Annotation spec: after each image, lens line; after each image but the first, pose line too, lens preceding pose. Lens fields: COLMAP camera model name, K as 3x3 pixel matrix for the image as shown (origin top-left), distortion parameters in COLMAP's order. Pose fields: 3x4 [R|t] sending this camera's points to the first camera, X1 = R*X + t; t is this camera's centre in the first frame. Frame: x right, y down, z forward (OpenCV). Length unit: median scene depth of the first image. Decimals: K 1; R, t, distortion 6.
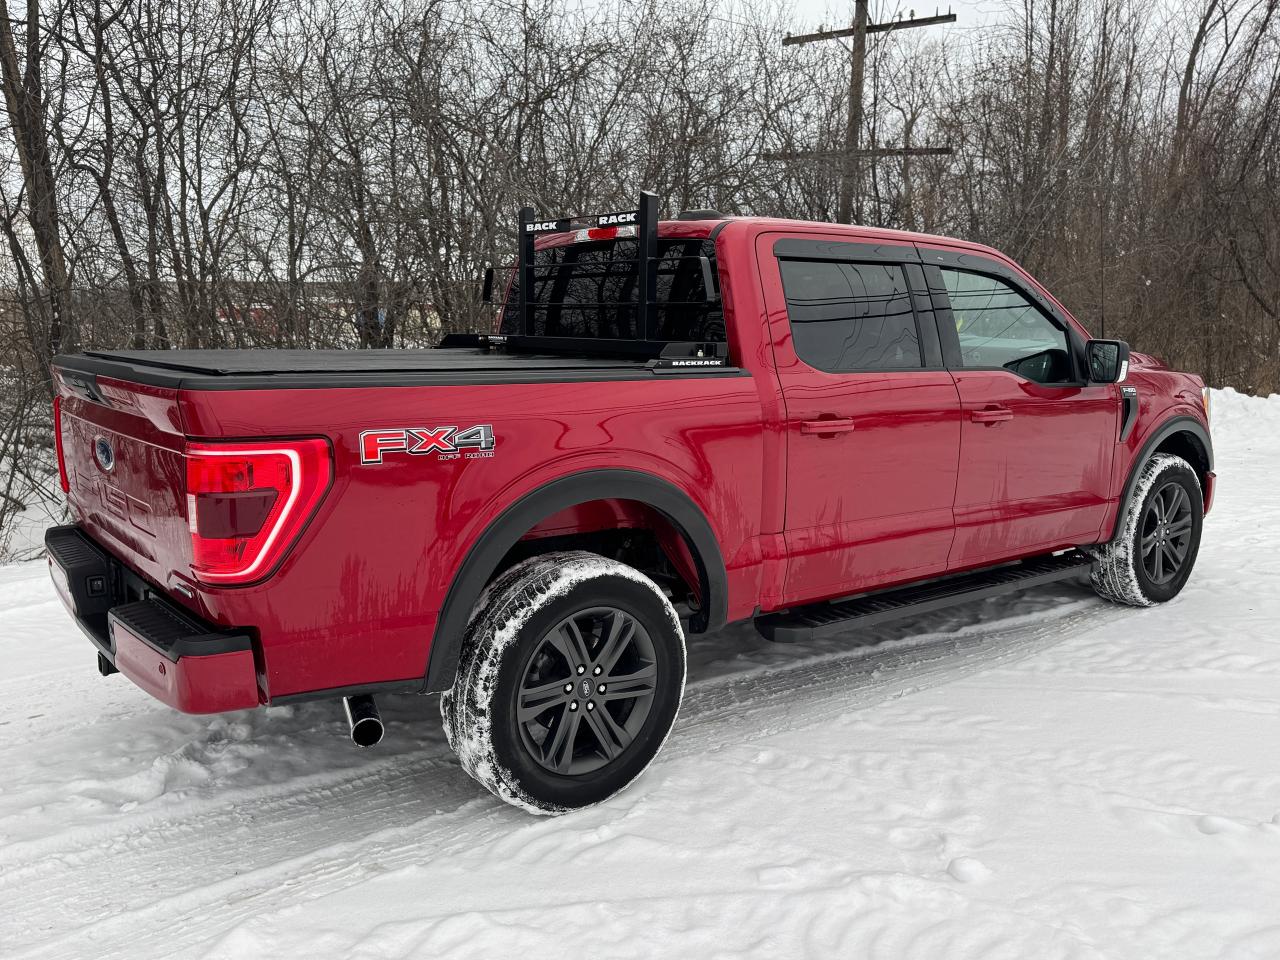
lens RADIAL K [[1061.2, 0, 647.4], [0, 1061.2, 478.7], [0, 0, 1]] dist [0.084545, -0.117254]
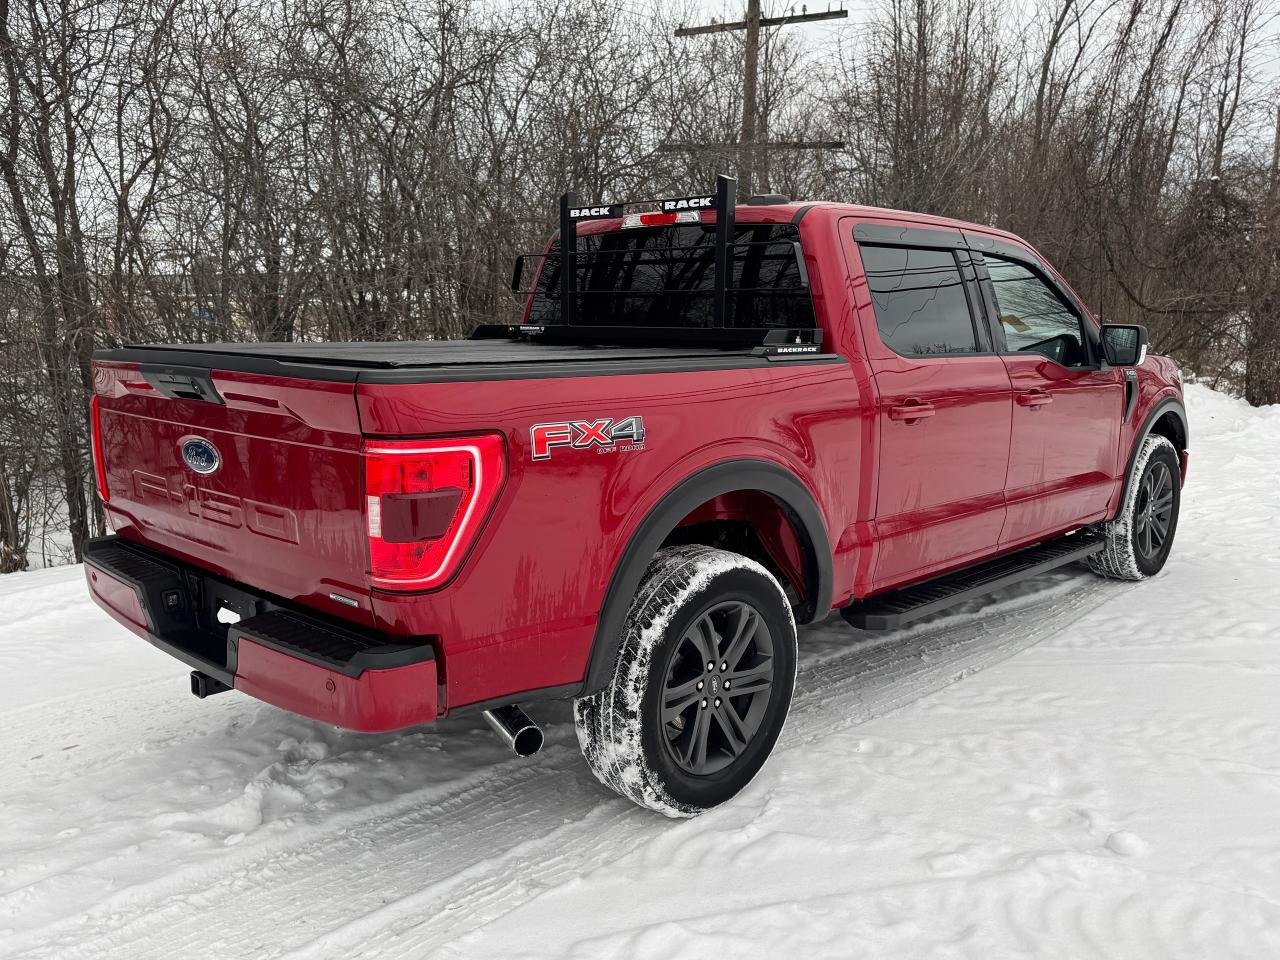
lens RADIAL K [[1061.2, 0, 640.4], [0, 1061.2, 481.8], [0, 0, 1]] dist [0.084545, -0.117254]
pose [[0.991239, -0.027132, 0.129261, -0.227044], [0.025973, 0.999606, 0.010642, -0.001073], [-0.129498, -0.007191, 0.991554, 0.041178]]
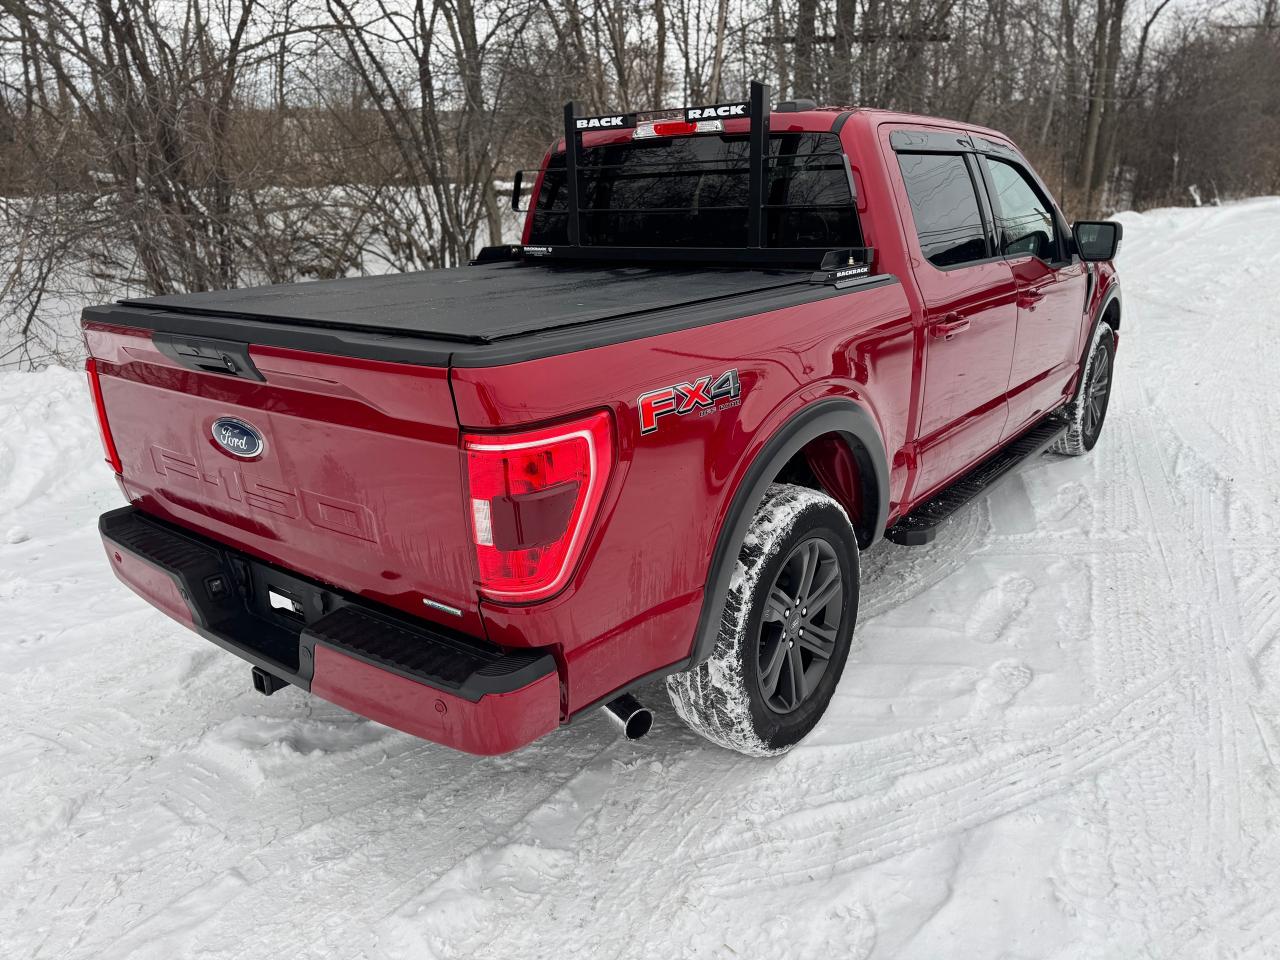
lens RADIAL K [[902.4, 0, 643.7], [0, 902.4, 488.1], [0, 0, 1]] dist [0.043803, -0.049626]
pose [[0.969348, -0.111012, 0.219181, -0.327399], [0.074214, 0.982729, 0.169519, -0.070689], [-0.234214, -0.148057, 0.960845, 0.243770]]
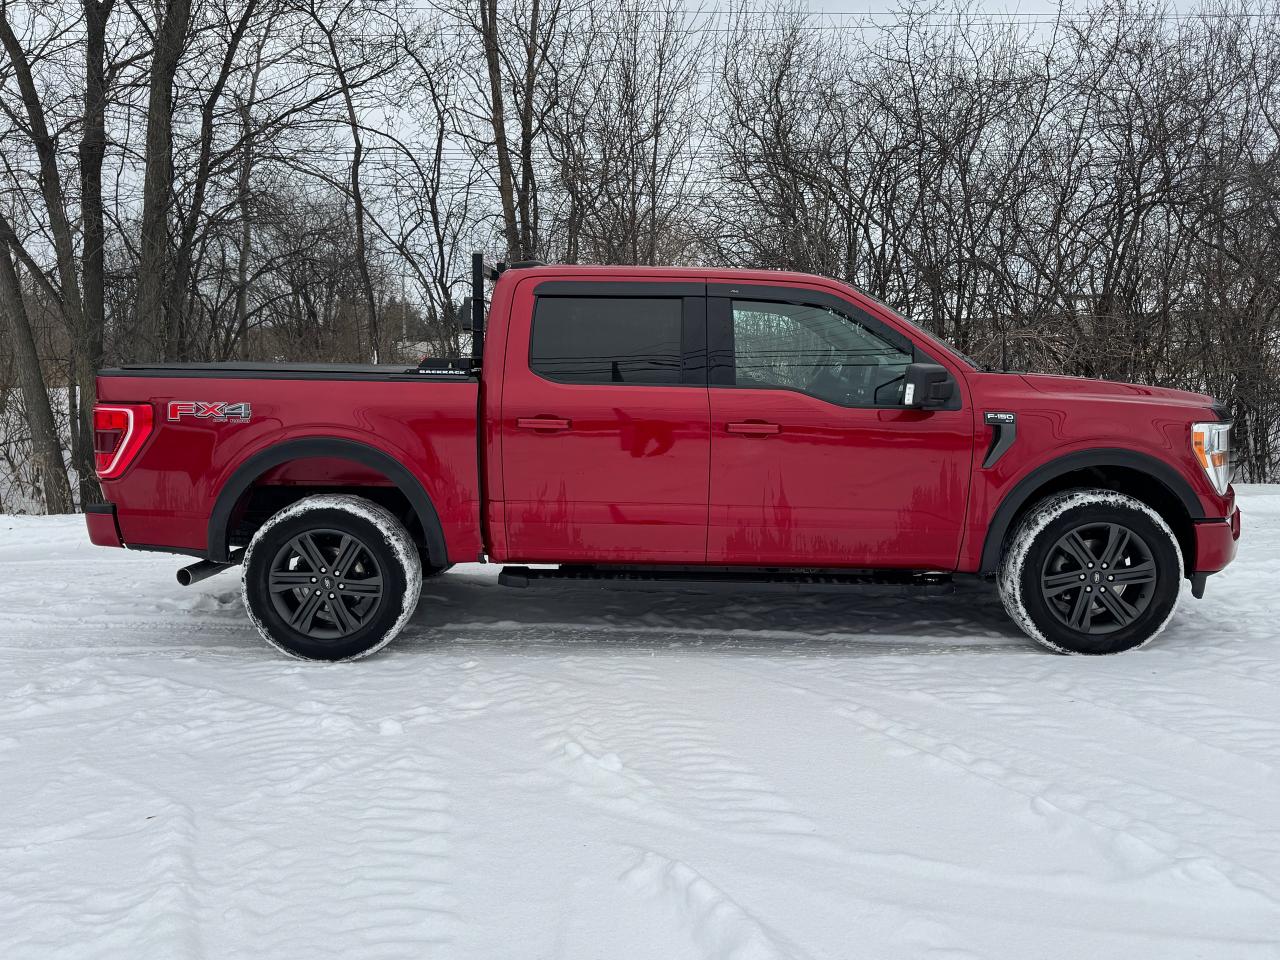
lens RADIAL K [[897.2, 0, 619.2], [0, 897.2, 468.9], [0, 0, 1]] dist [0.026806, 0.001139]
pose [[0.787467, 0.059513, -0.613476, 0.964939], [-0.095712, 0.995061, -0.026328, 0.027122], [0.608880, 0.079449, 0.789274, 0.211434]]
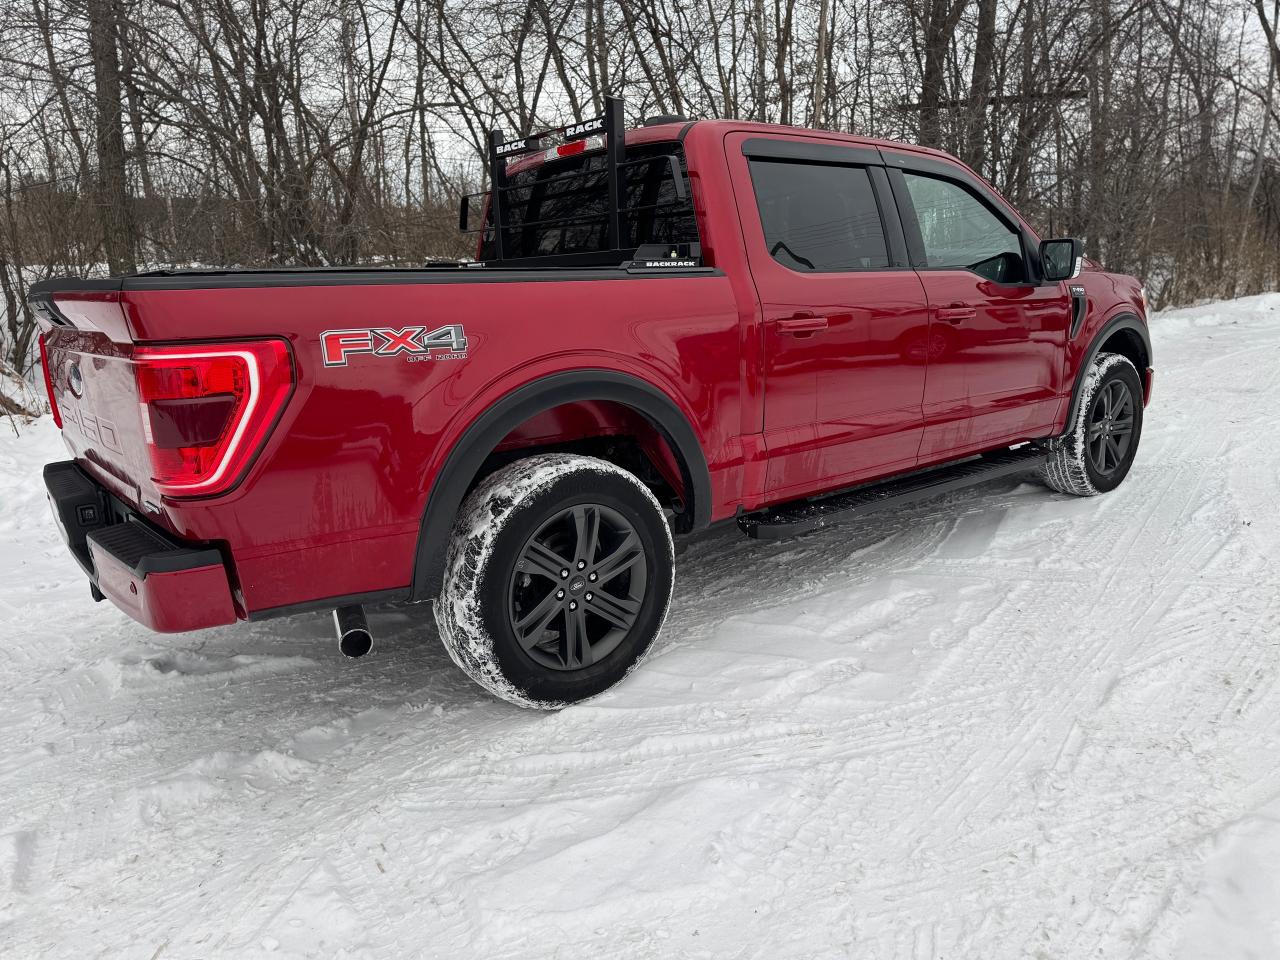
lens RADIAL K [[902.4, 0, 642.1], [0, 902.4, 489.6], [0, 0, 1]] dist [0.043803, -0.049626]
pose [[0.998719, -0.049598, 0.010023, 0.000644], [0.048744, 0.996172, 0.072567, 0.038955], [-0.013584, -0.071986, 0.997313, 0.139258]]
